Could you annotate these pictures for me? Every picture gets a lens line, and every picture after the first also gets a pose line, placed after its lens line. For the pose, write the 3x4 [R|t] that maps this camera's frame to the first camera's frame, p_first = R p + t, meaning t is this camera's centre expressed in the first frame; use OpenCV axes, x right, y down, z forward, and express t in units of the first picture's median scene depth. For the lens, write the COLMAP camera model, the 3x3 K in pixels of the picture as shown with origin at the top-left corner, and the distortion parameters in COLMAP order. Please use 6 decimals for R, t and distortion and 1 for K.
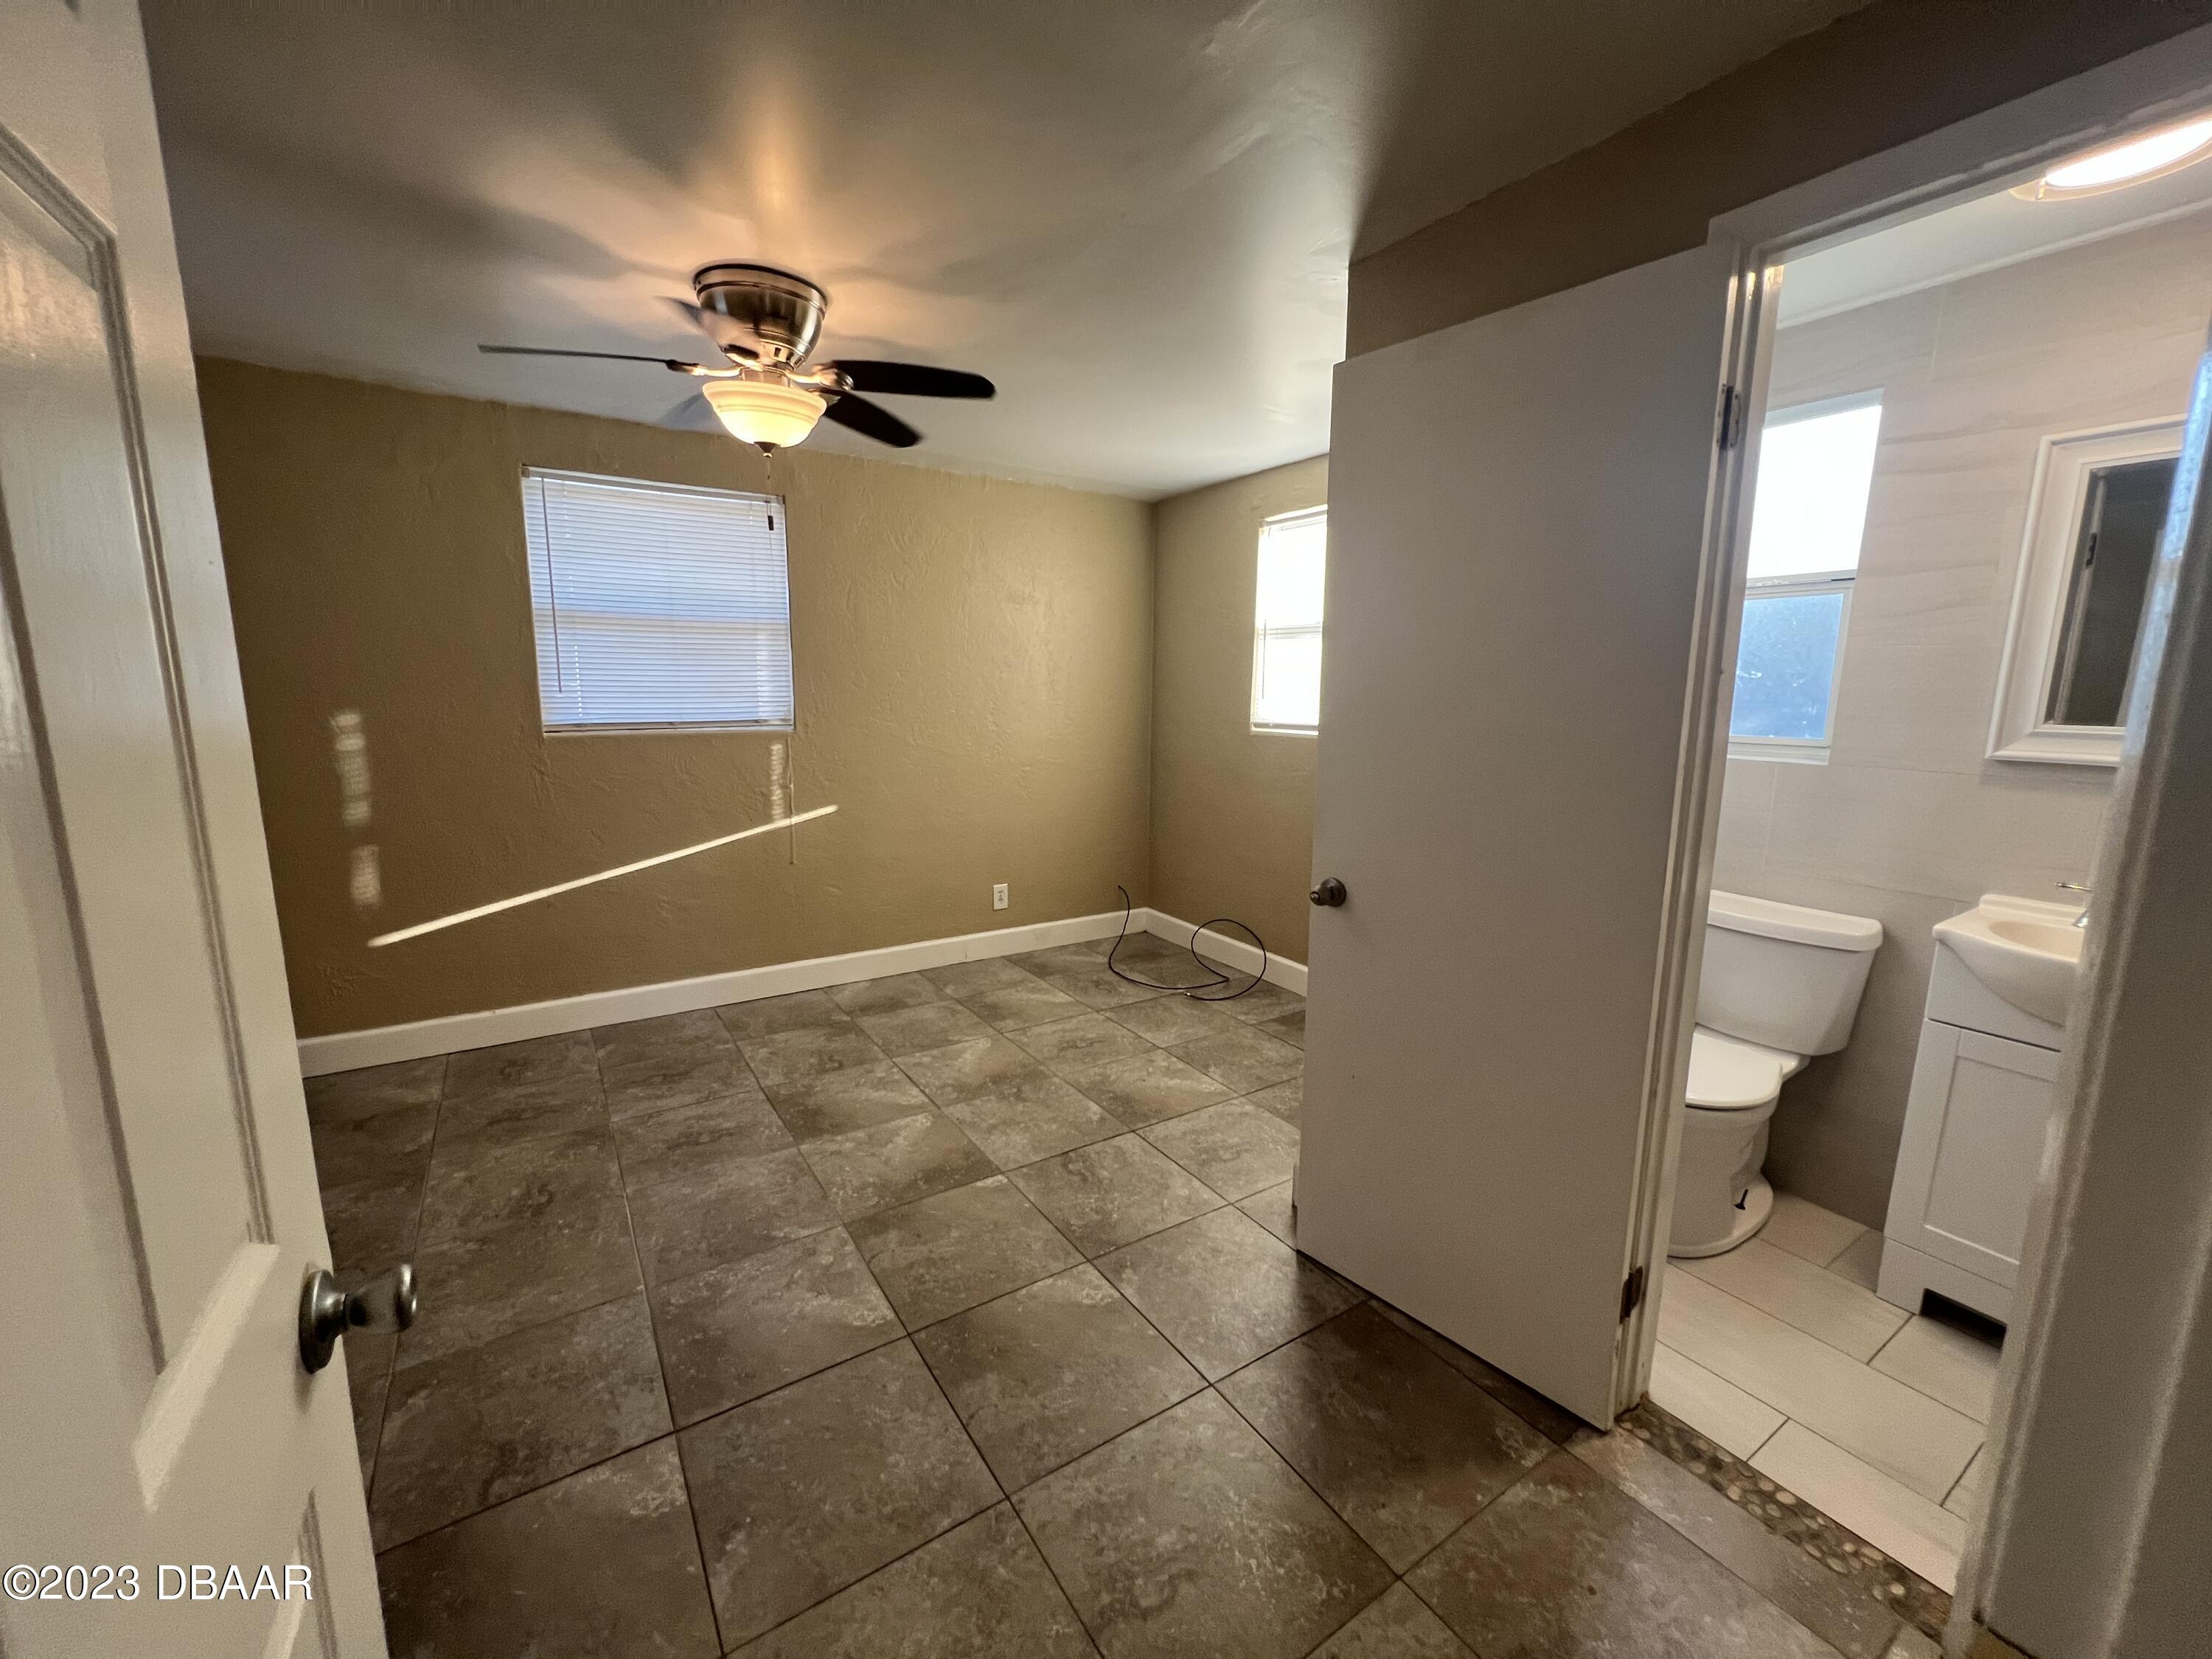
lens RADIAL K [[879.9, 0, 1094.3], [0, 879.9, 839.2], [0, 0, 1]] dist [-0.001217, 0.000367]
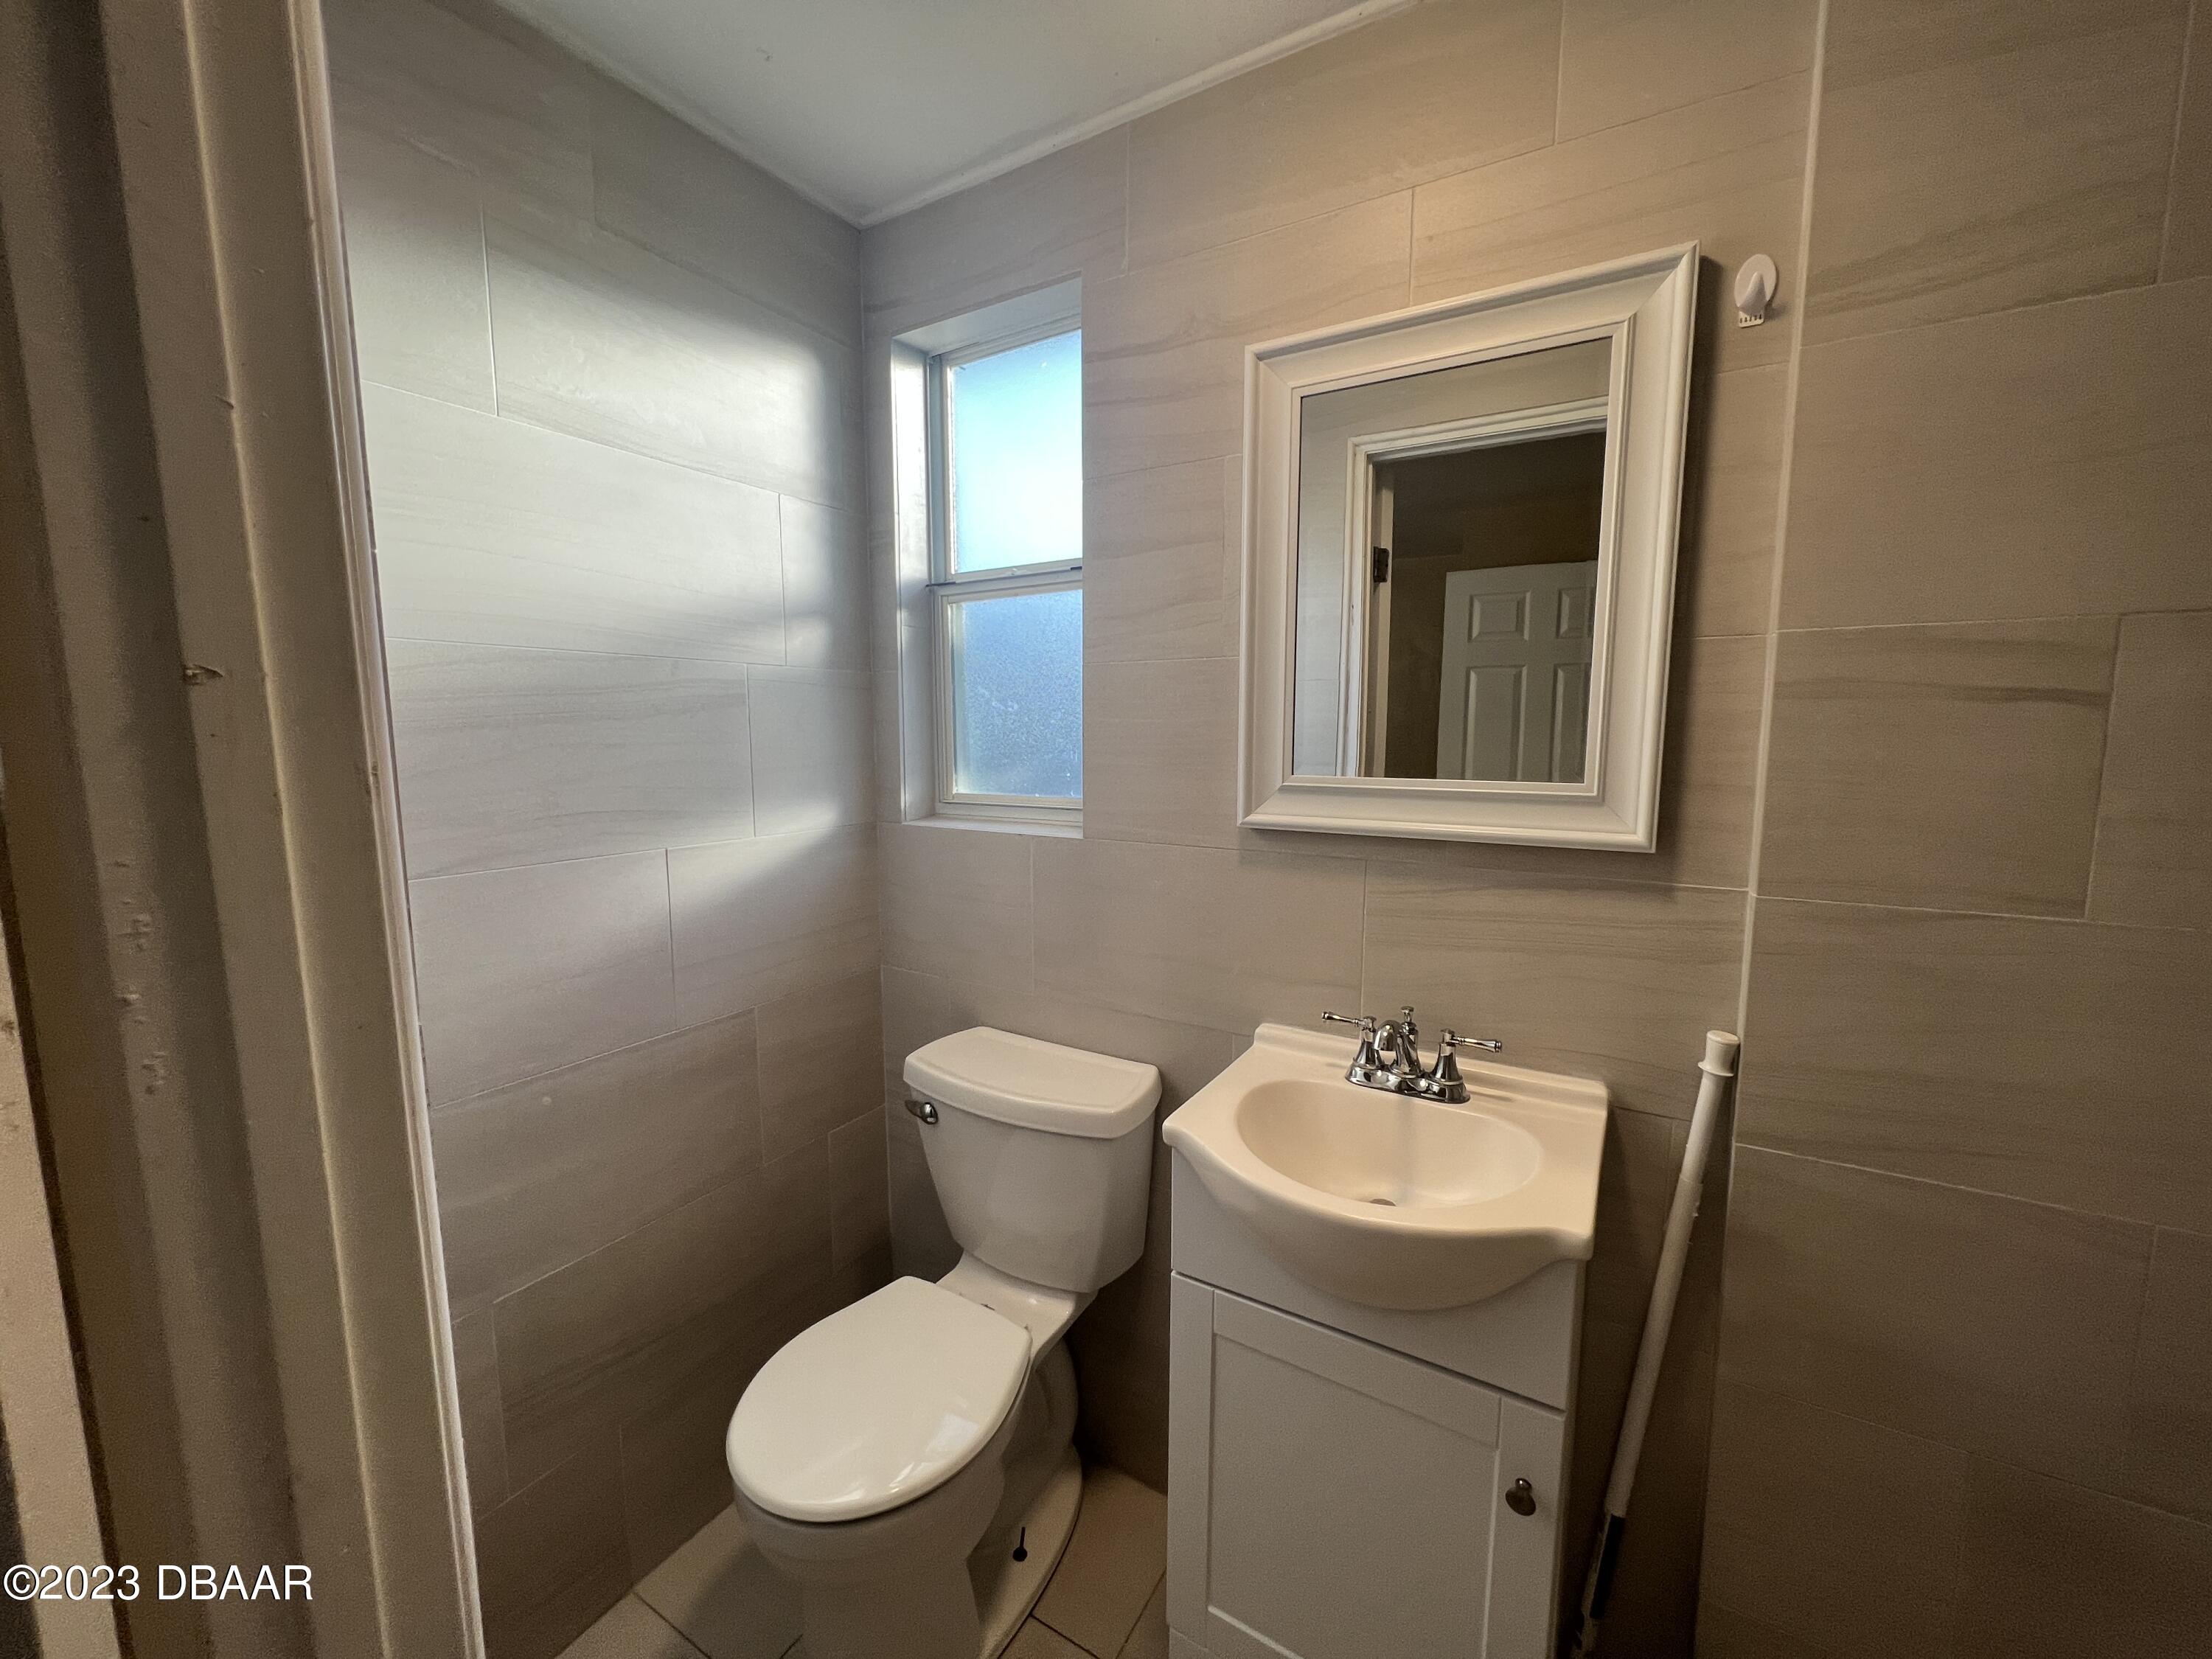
lens RADIAL K [[879.9, 0, 1100.7], [0, 879.9, 837.3], [0, 0, 1]] dist [-0.001217, 0.000367]
pose [[0.891557, -0.038061, 0.451307, 0.614260], [0.069979, 0.996073, -0.054241, -0.054177], [-0.447470, 0.079941, 0.890719, 0.447805]]
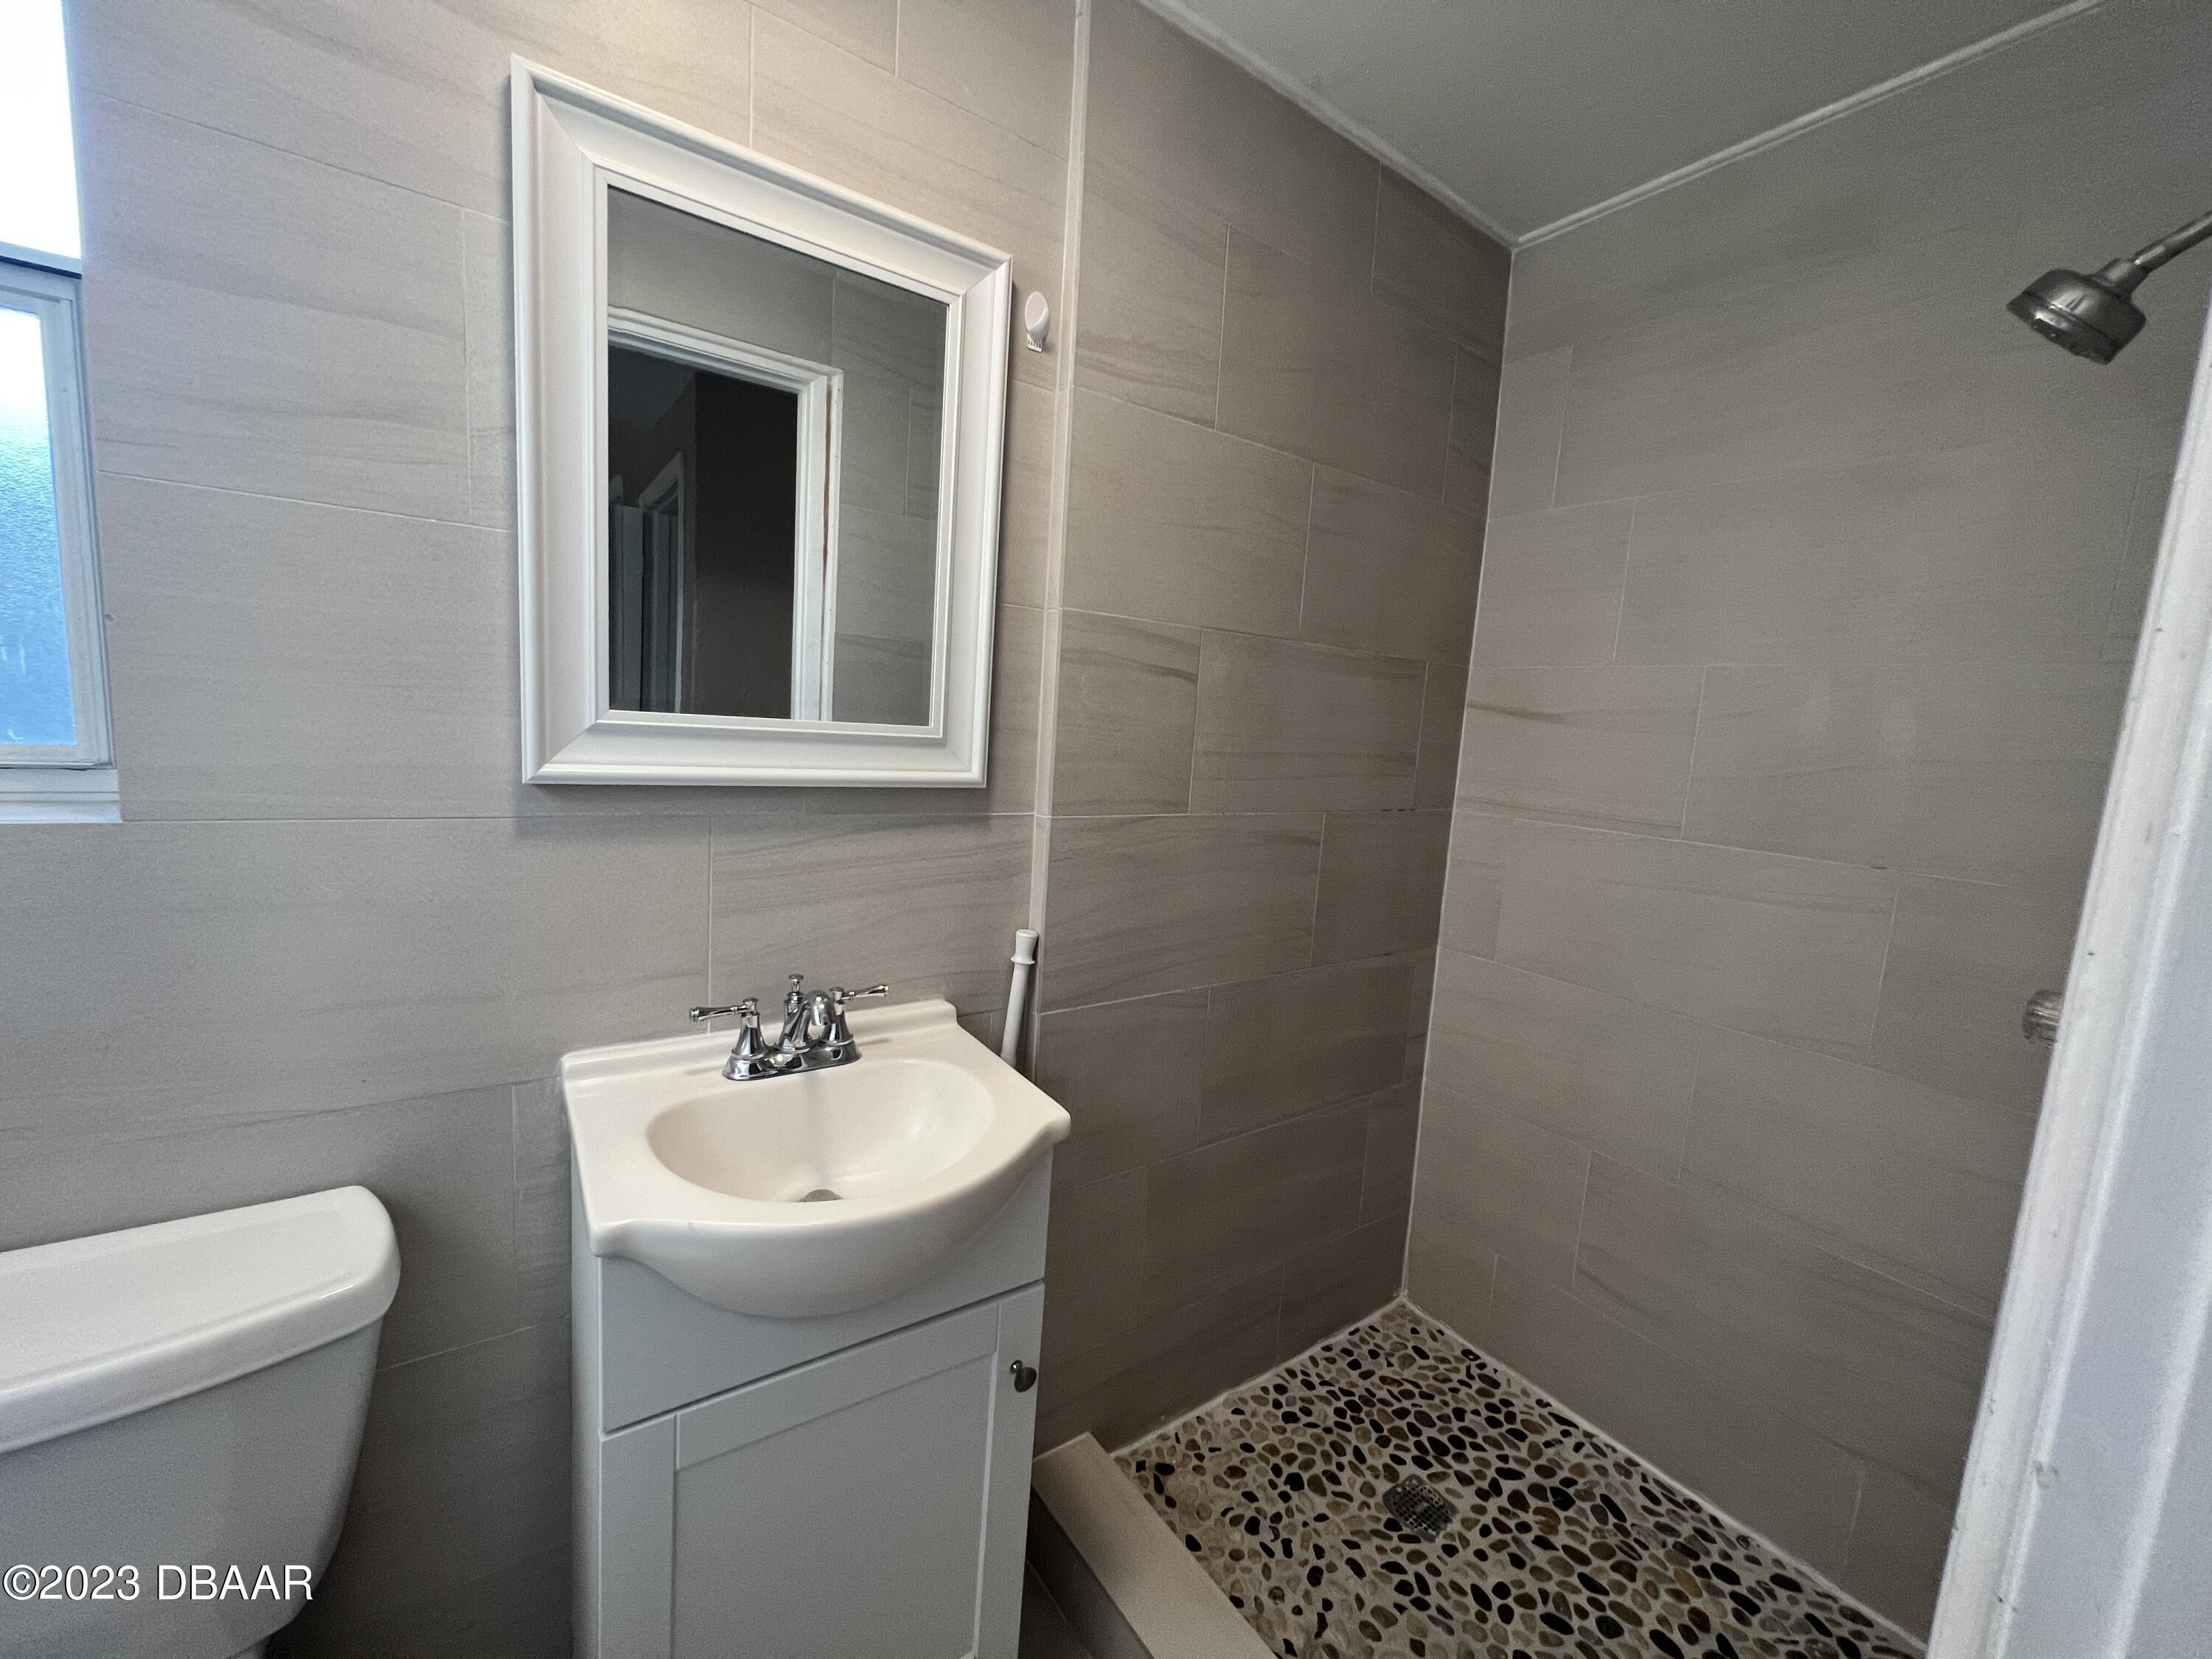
lens RADIAL K [[879.9, 0, 1111.6], [0, 879.9, 834.0], [0, 0, 1]] dist [-0.001217, 0.000367]
pose [[-0.049372, -0.115931, 0.992029, 0.536402], [0.127536, 0.984378, 0.121385, -0.081606], [-0.990604, 0.132513, -0.033816, 0.710444]]
